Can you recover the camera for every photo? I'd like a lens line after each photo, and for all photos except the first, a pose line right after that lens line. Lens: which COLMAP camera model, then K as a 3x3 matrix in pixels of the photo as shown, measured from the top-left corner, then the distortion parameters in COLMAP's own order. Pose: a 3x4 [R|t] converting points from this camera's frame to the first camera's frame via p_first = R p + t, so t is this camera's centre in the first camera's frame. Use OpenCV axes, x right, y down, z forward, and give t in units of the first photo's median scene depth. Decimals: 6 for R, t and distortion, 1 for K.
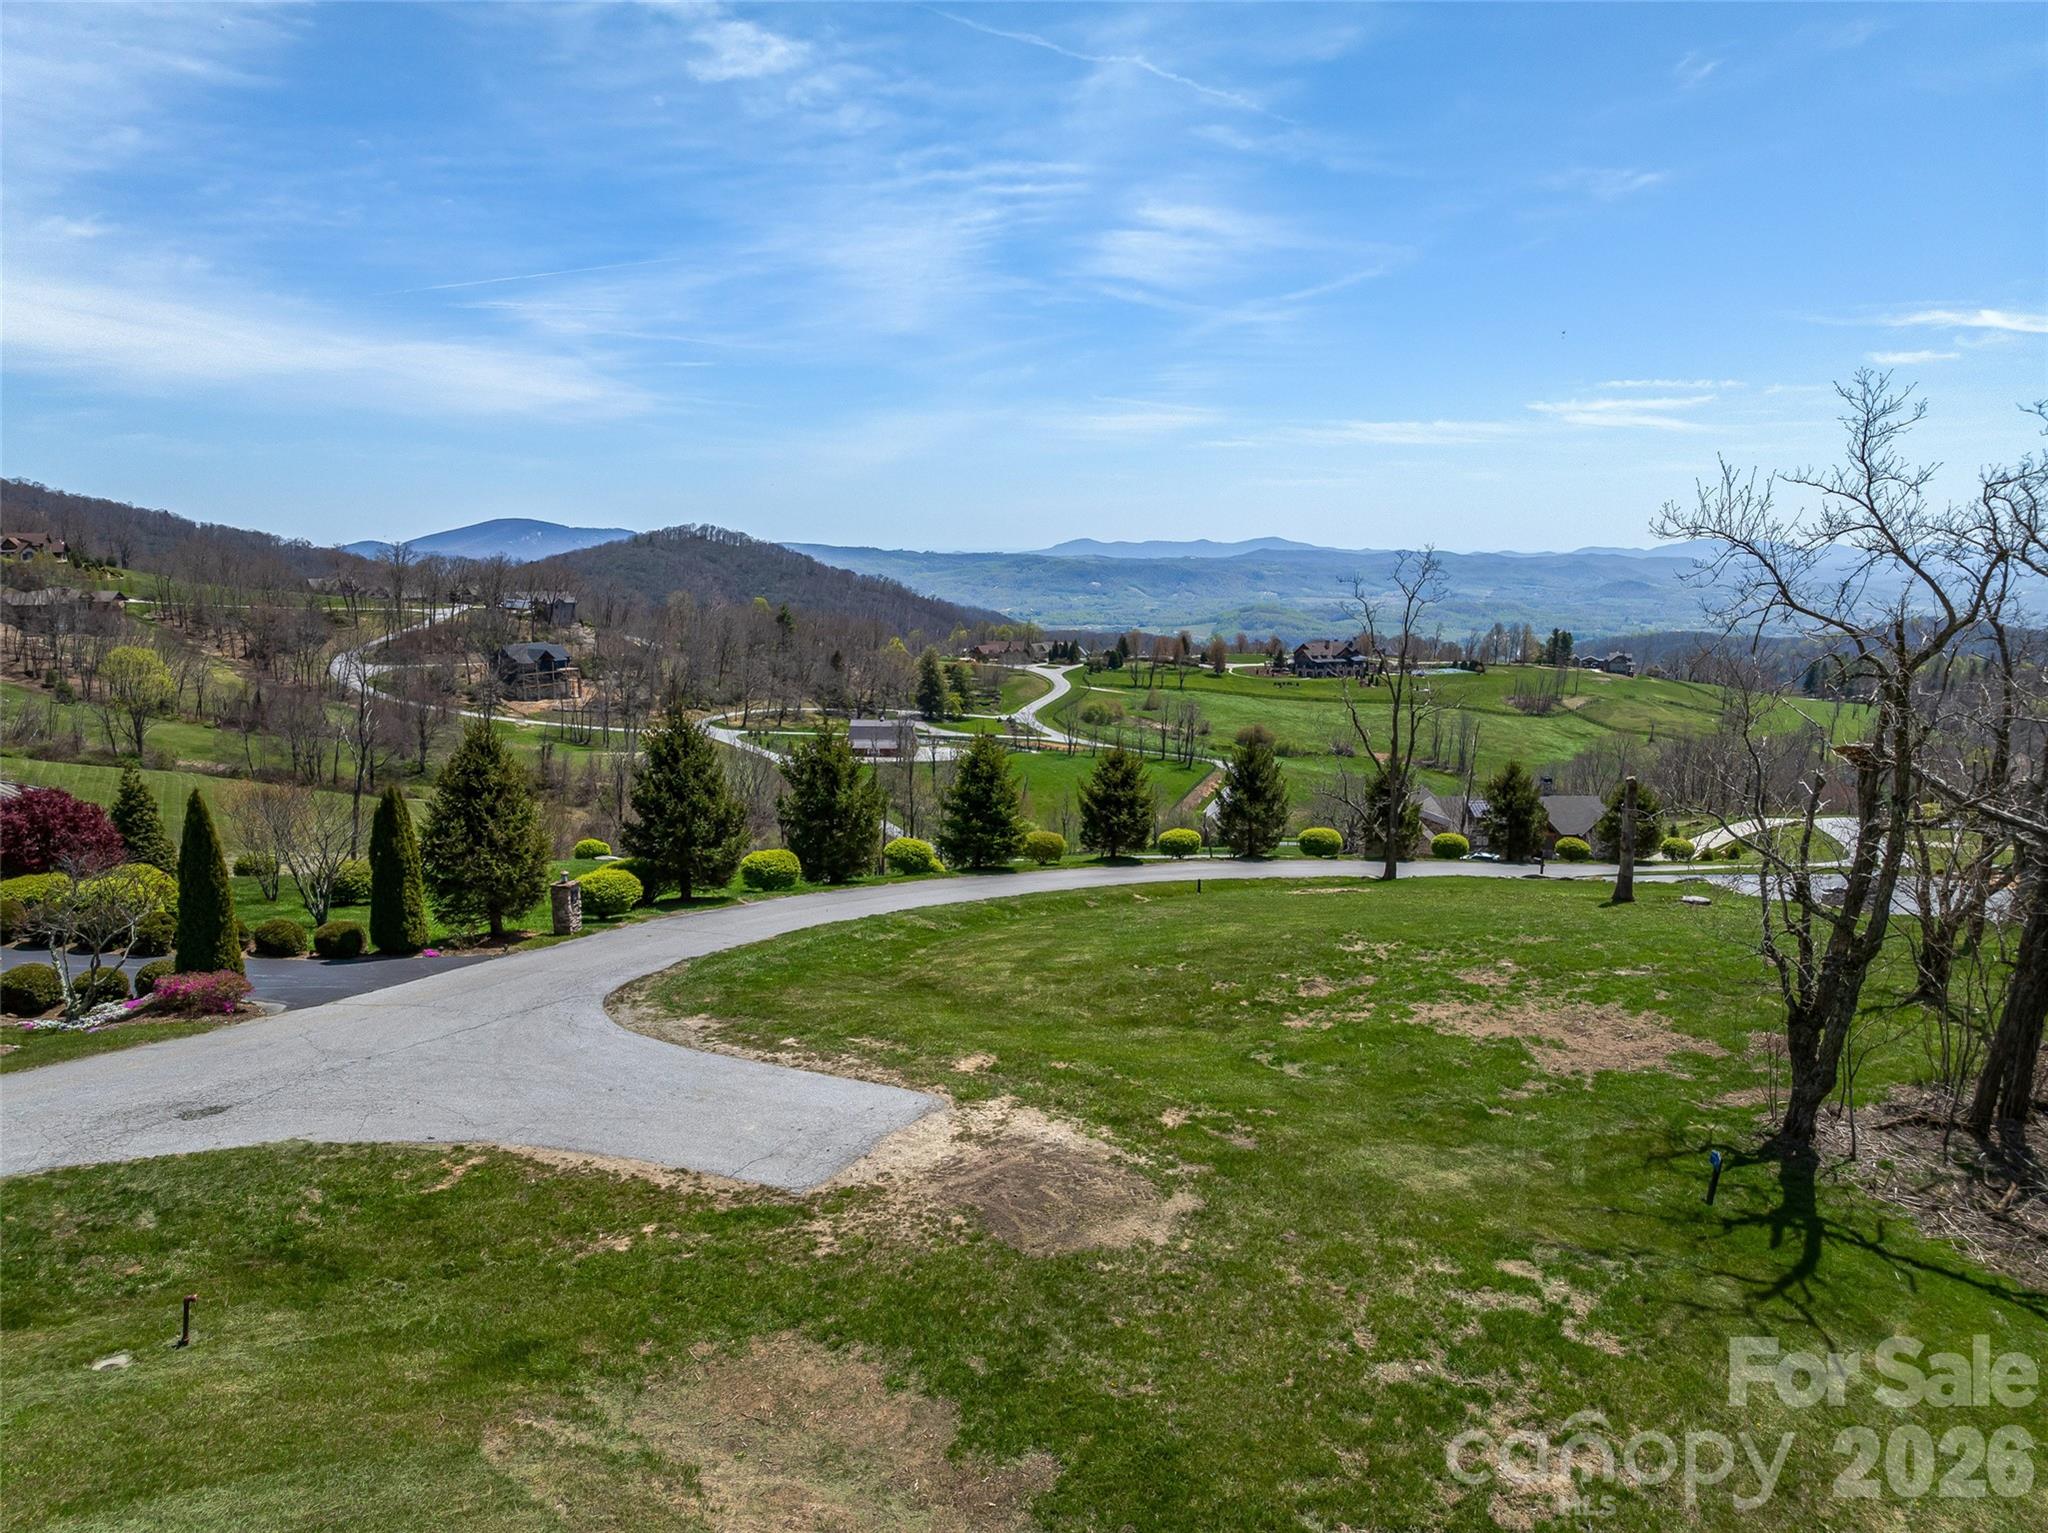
lens RADIAL K [[1442.2, 0, 1024.0], [0, 1442.2, 766.5], [0, 0, 1]] dist [-0.042202, 0.010483]
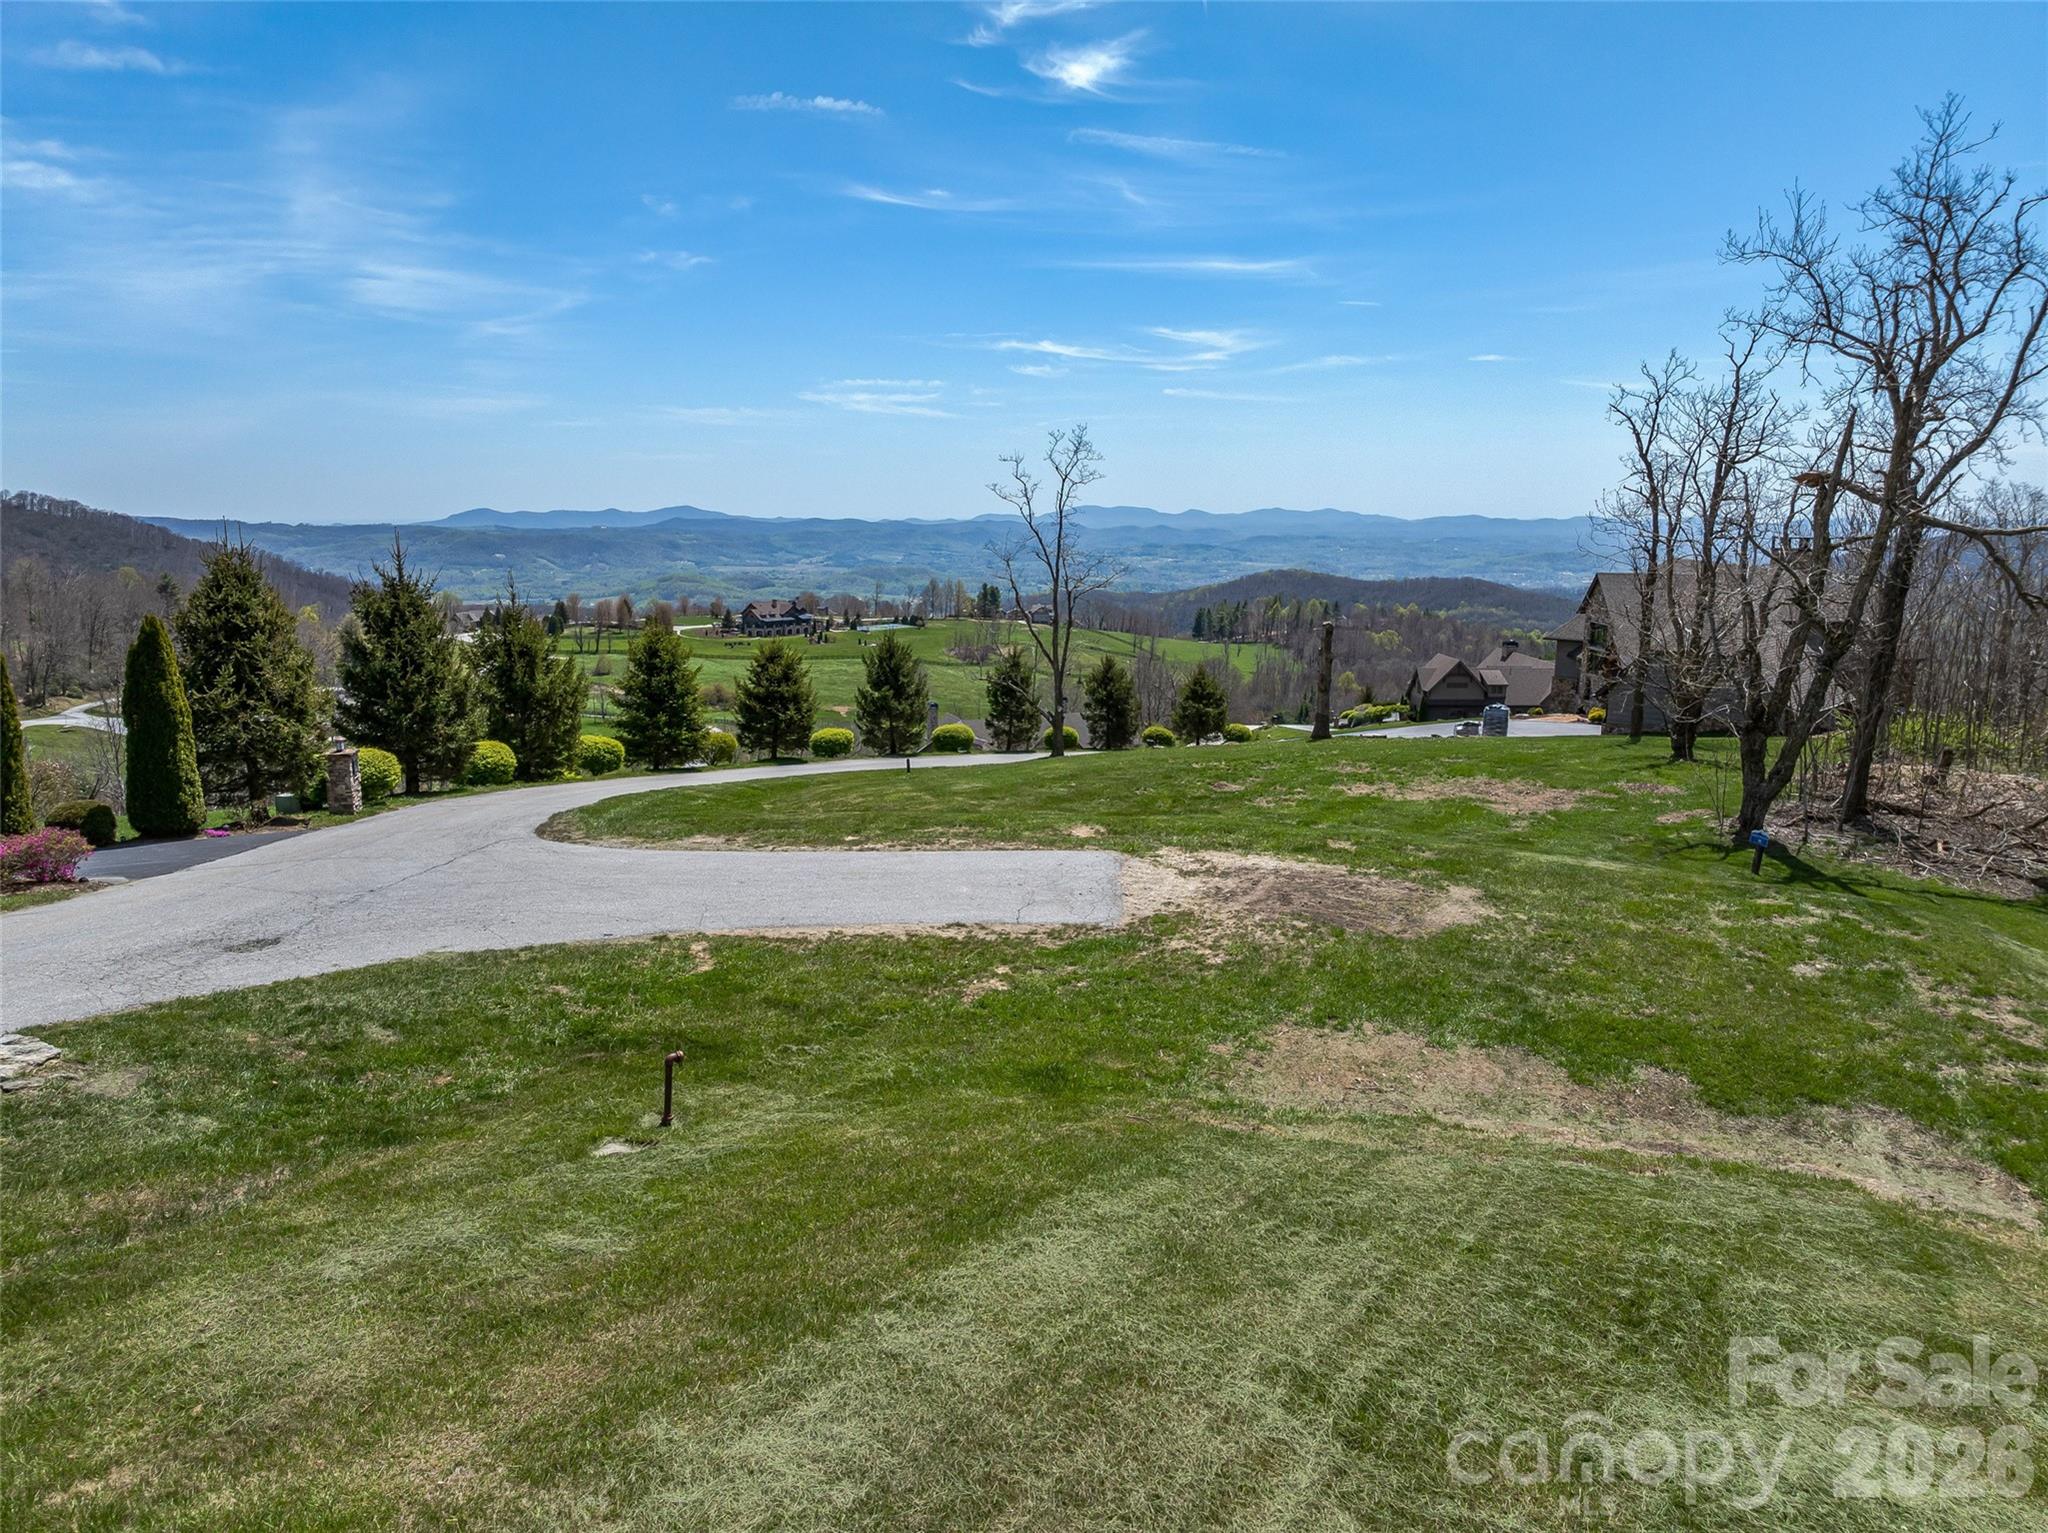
lens RADIAL K [[1442.2, 0, 1024.0], [0, 1442.2, 766.5], [0, 0, 1]] dist [-0.042202, 0.010483]
pose [[0.921775, -0.069105, 0.381518, -0.029261], [0.061188, 0.997585, 0.032860, 0.009259], [-0.382867, -0.006945, 0.923777, 0.011647]]
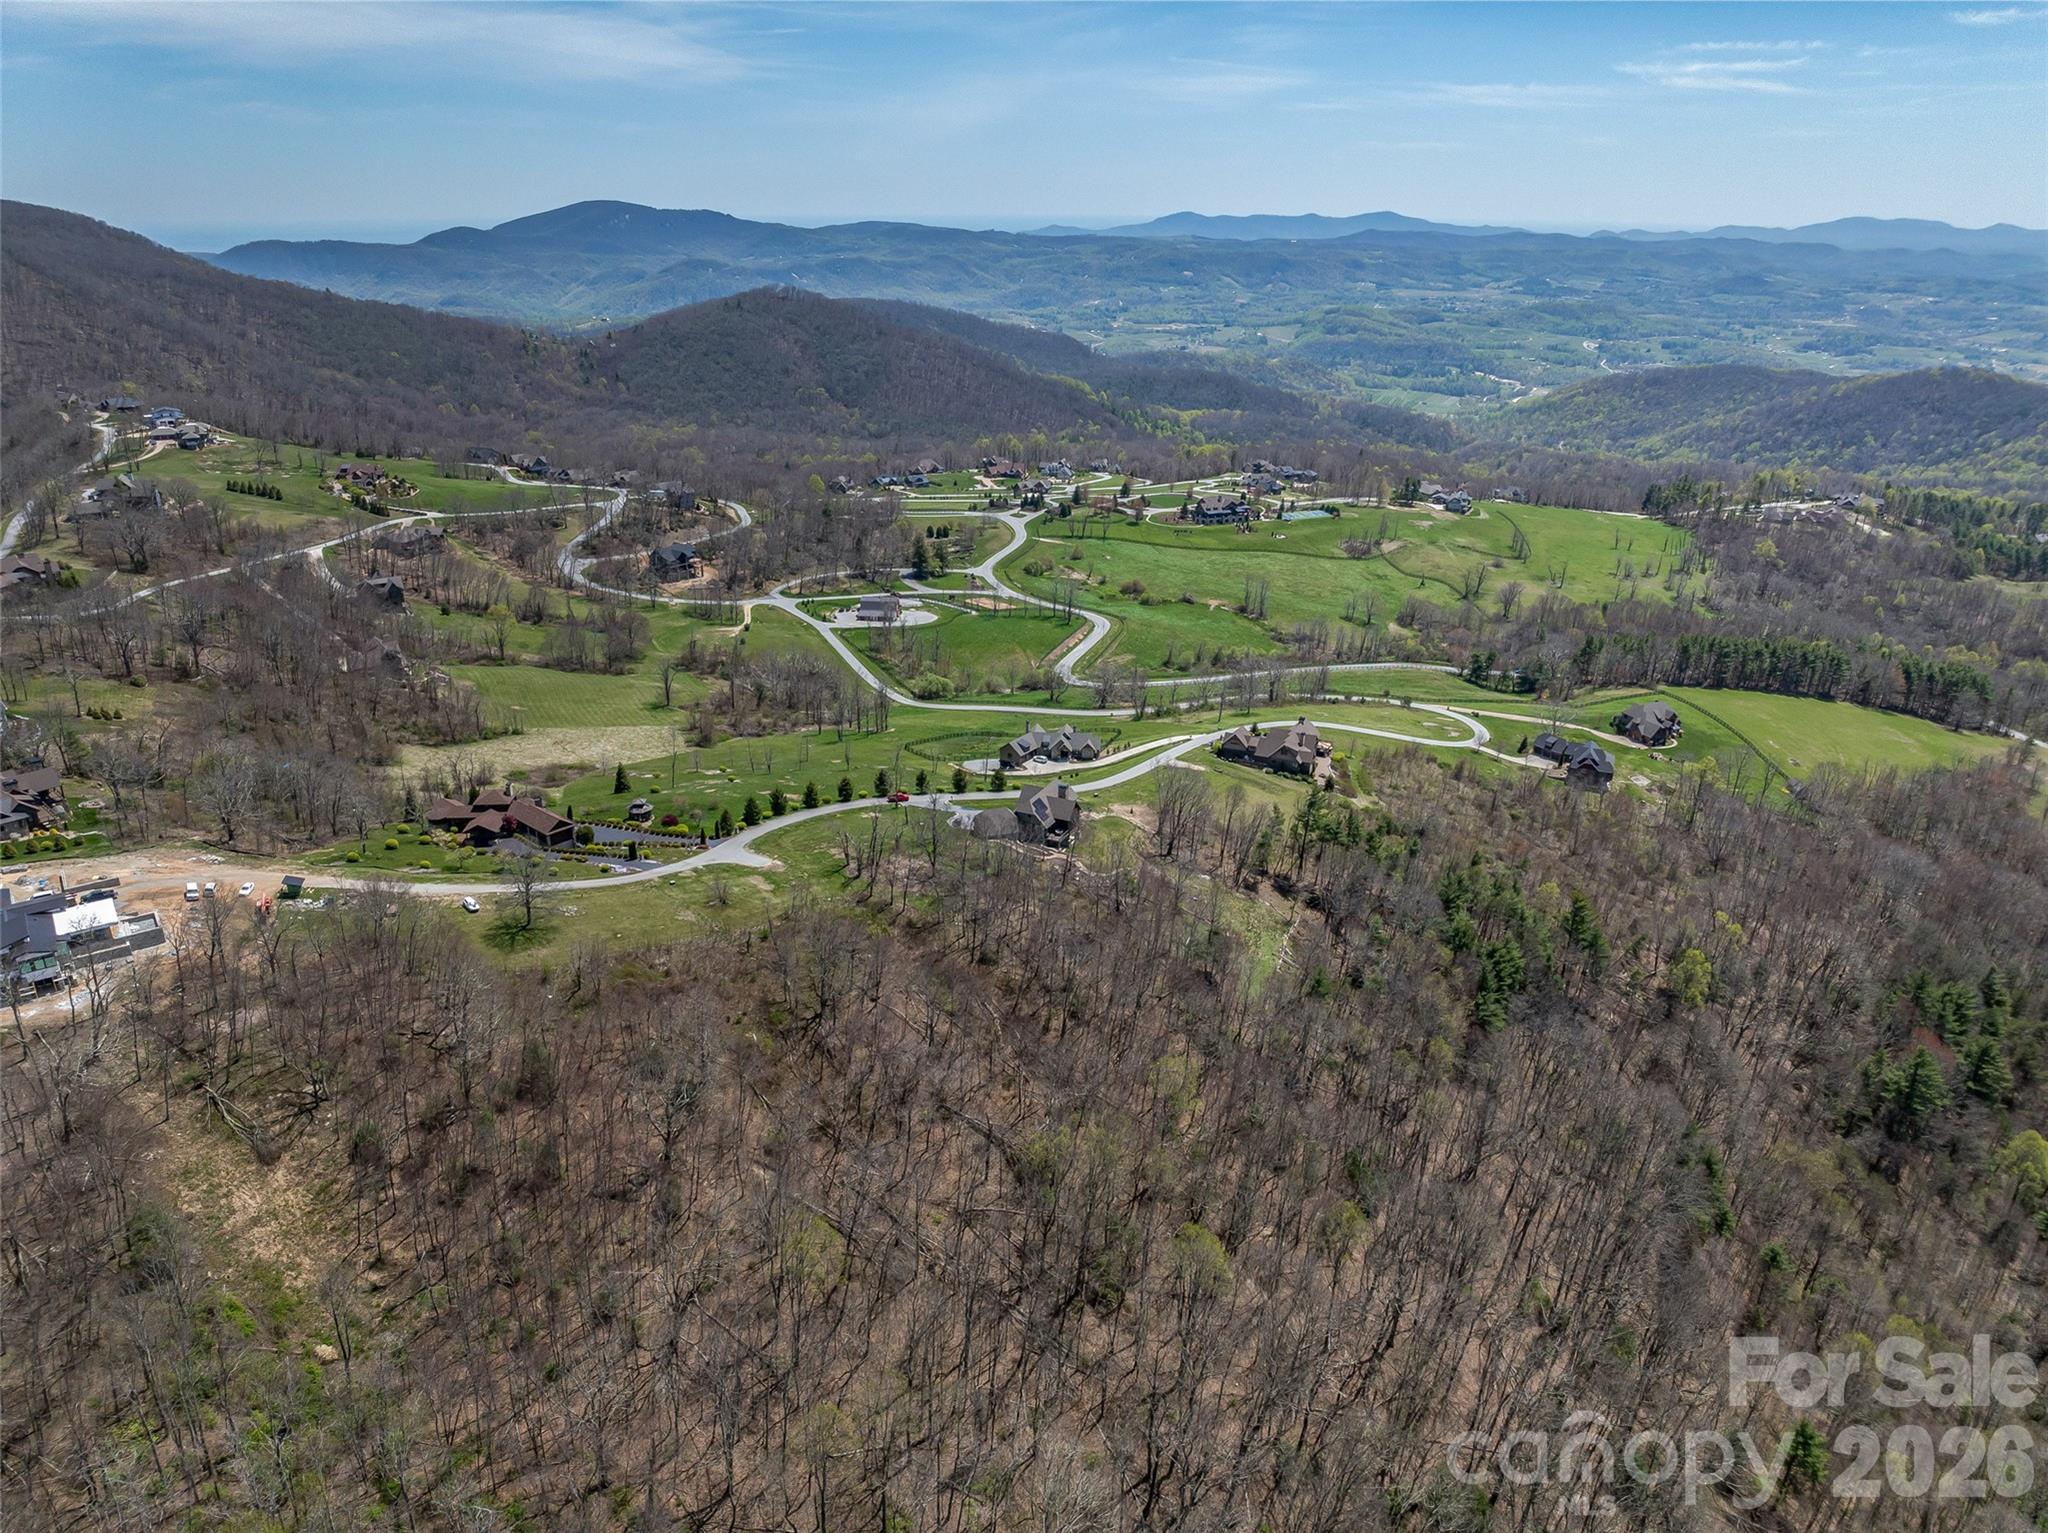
lens RADIAL K [[1442.2, 0, 1024.0], [0, 1442.2, 766.5], [0, 0, 1]] dist [-0.042202, 0.010483]
pose [[0.997715, 0.025383, -0.062607, 0.180287], [-0.011266, 0.976265, 0.216284, -0.204551], [0.066611, -0.215085, 0.974321, -0.675604]]
